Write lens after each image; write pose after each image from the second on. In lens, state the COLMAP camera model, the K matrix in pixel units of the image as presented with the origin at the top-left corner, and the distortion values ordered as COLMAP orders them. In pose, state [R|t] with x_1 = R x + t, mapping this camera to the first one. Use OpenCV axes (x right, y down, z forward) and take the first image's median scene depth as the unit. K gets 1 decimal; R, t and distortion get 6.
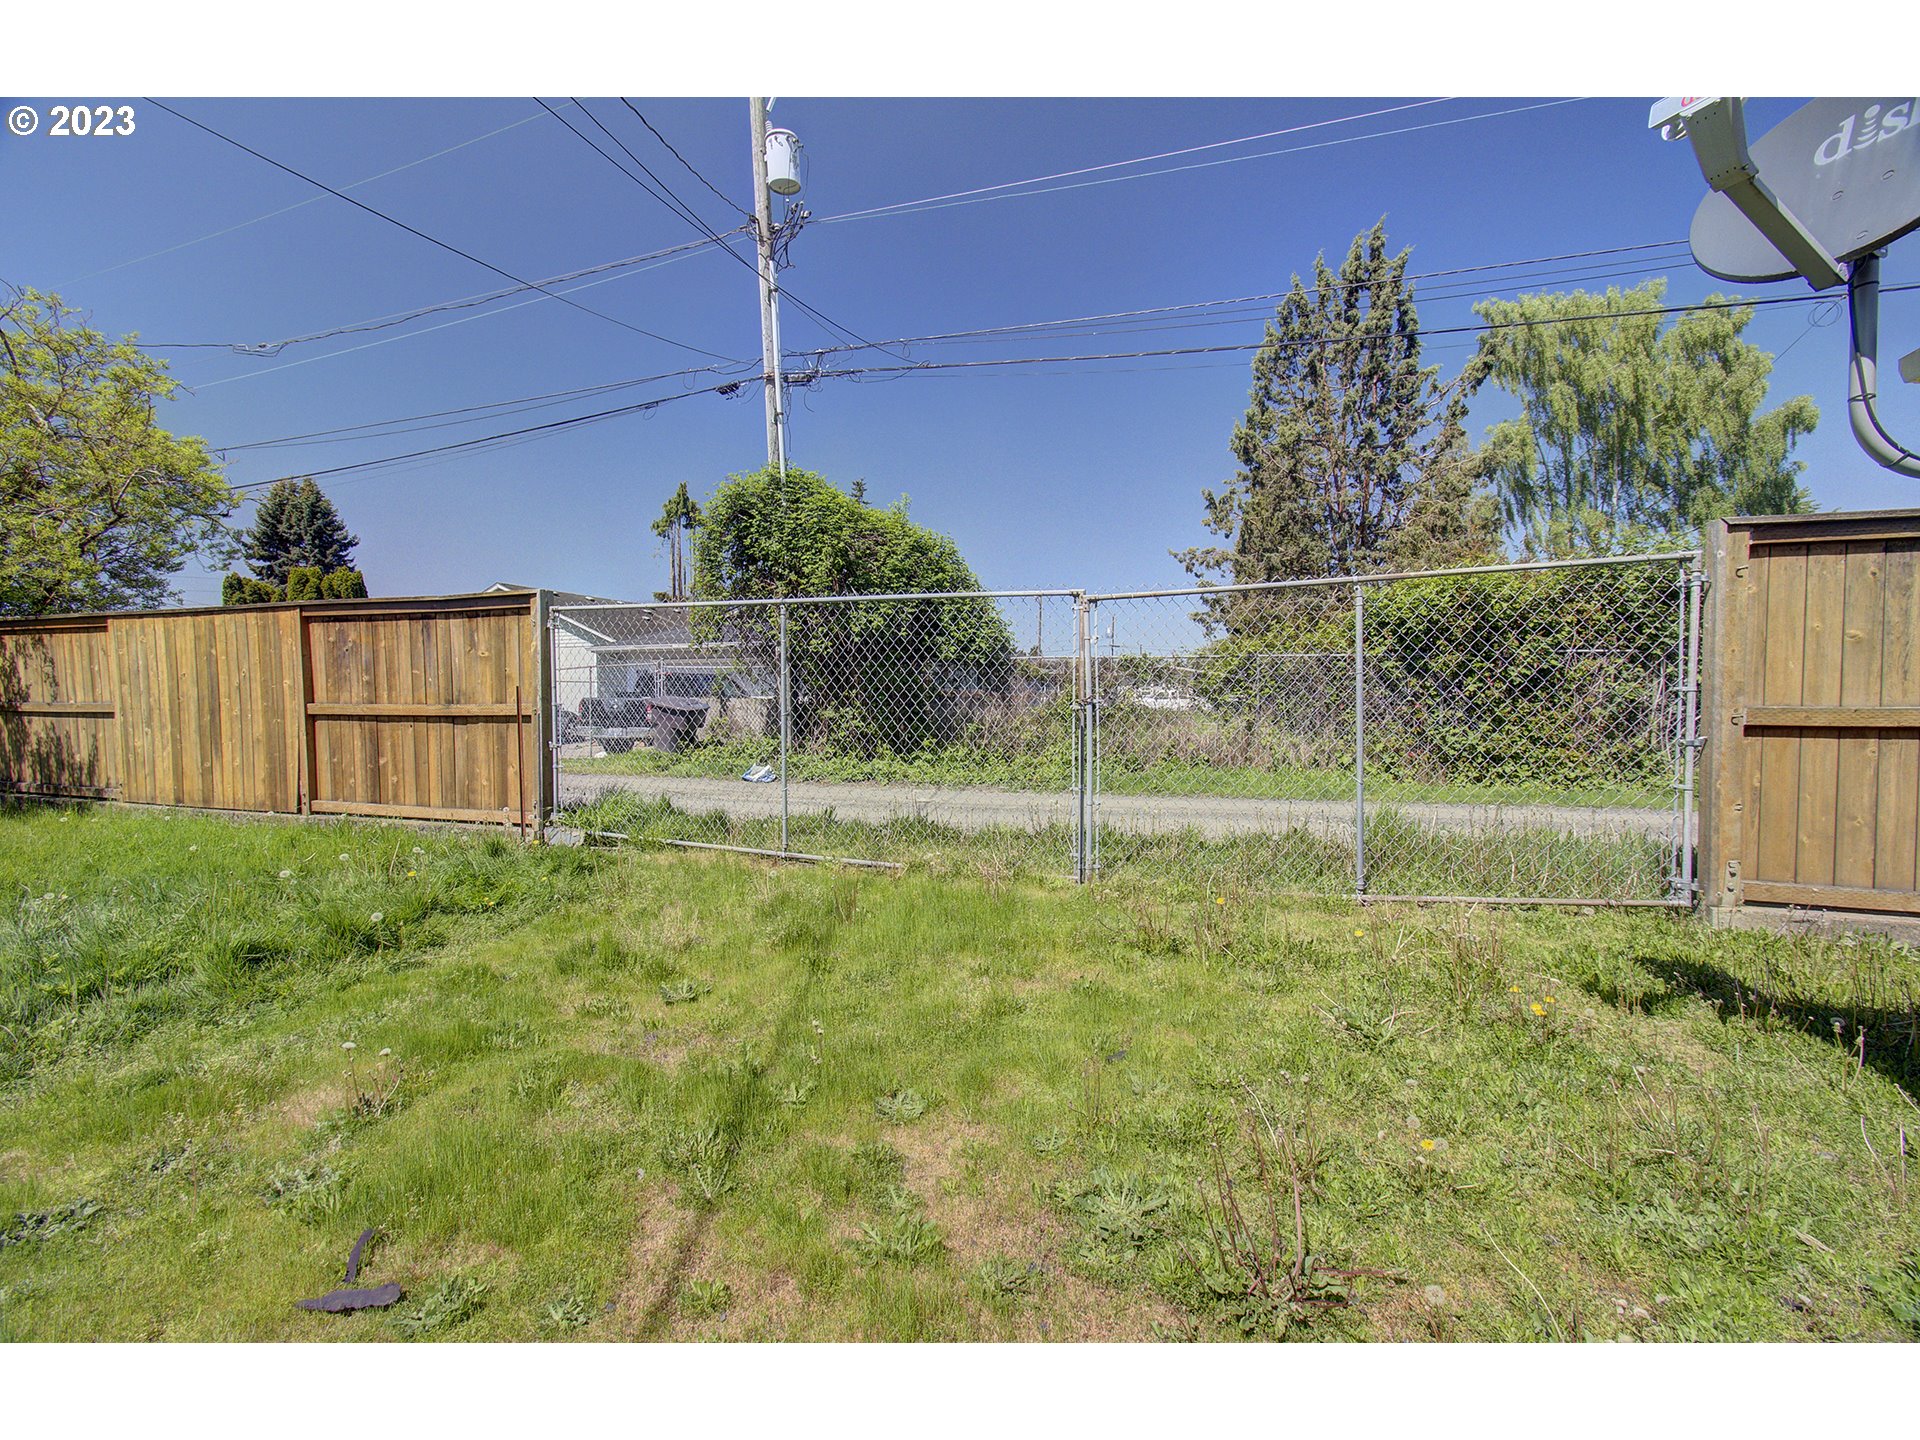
lens RADIAL K [[839.3, 0, 964.9], [0, 839.3, 720.1], [0, 0, 1]] dist [-0.012189, 0.009320]
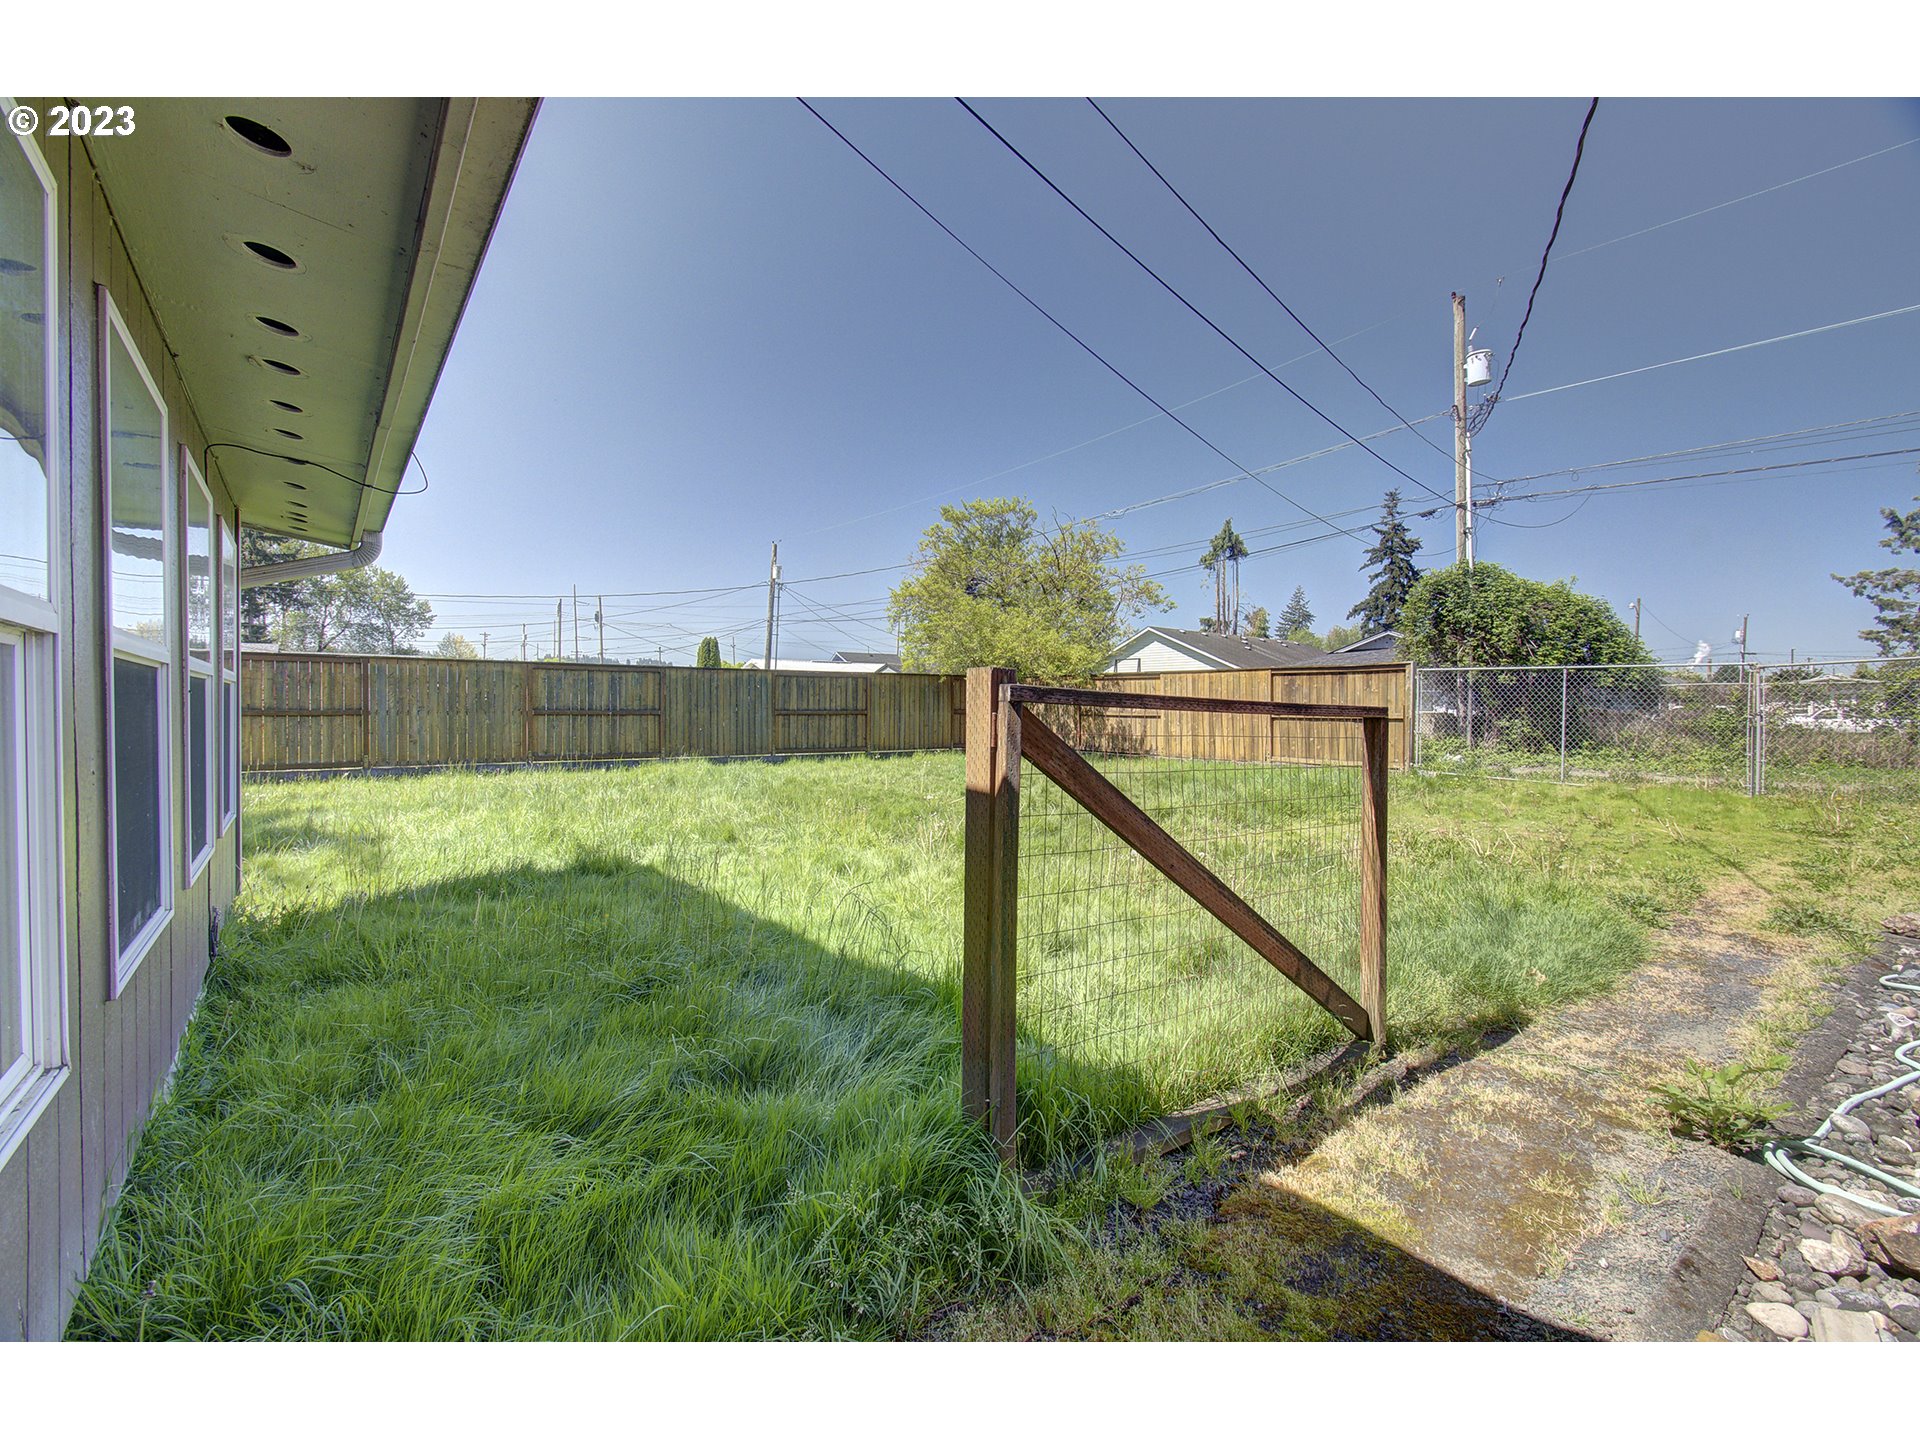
lens RADIAL K [[839.3, 0, 955.0], [0, 839.3, 726.0], [0, 0, 1]] dist [-0.012189, 0.009320]
pose [[0.837102, 0.017140, -0.546778, -0.167294], [-0.022862, 0.999732, -0.003661, 0.026685], [0.546569, 0.015565, 0.837270, -0.809781]]
